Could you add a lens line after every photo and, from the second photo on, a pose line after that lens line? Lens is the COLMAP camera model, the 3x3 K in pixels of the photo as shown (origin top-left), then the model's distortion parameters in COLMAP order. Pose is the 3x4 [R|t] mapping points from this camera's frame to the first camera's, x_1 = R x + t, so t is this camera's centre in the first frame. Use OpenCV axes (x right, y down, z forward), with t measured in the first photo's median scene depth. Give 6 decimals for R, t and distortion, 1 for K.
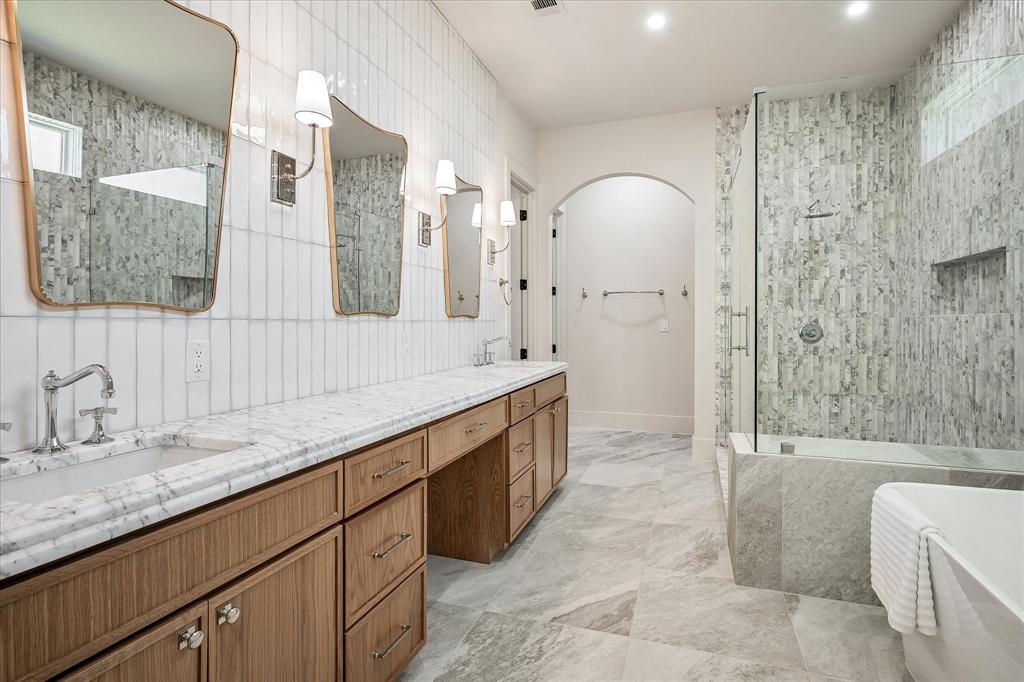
lens RADIAL K [[513.0, 0, 512.3], [0, 513.0, 325.7], [0, 0, 1]] dist [-0.000596, 0.000011]
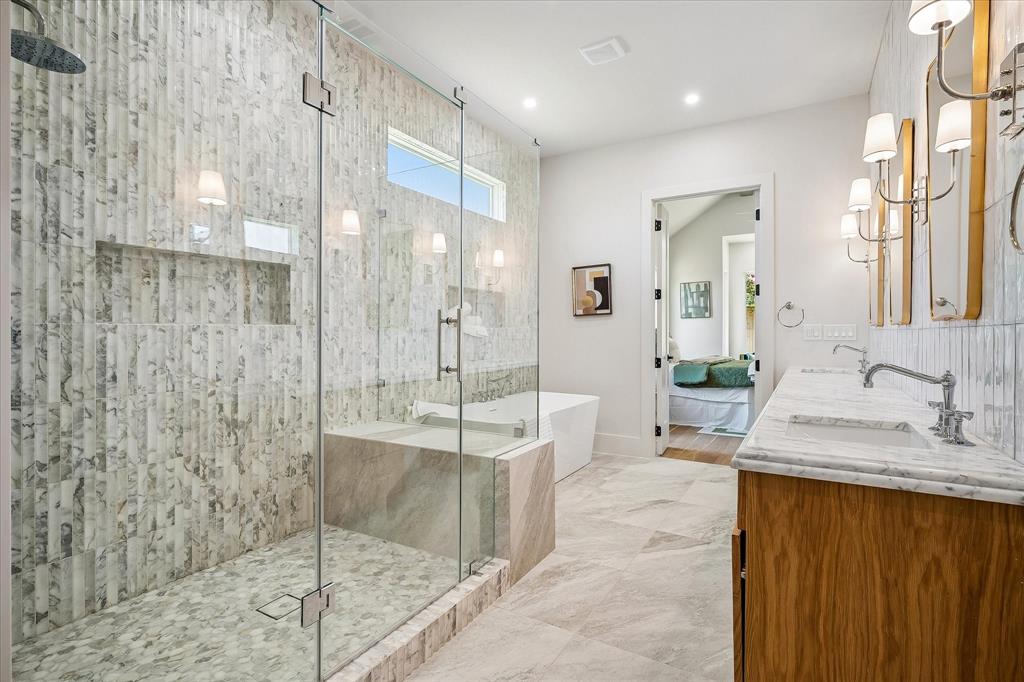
lens RADIAL K [[513.0, 0, 512.3], [0, 513.0, 325.7], [0, 0, 1]] dist [-0.000596, 0.000011]
pose [[-0.982023, 0.007234, 0.188624, 0.268156], [0.006342, 0.999966, -0.005331, -0.014101], [-0.188656, -0.004039, -0.982035, 1.962754]]
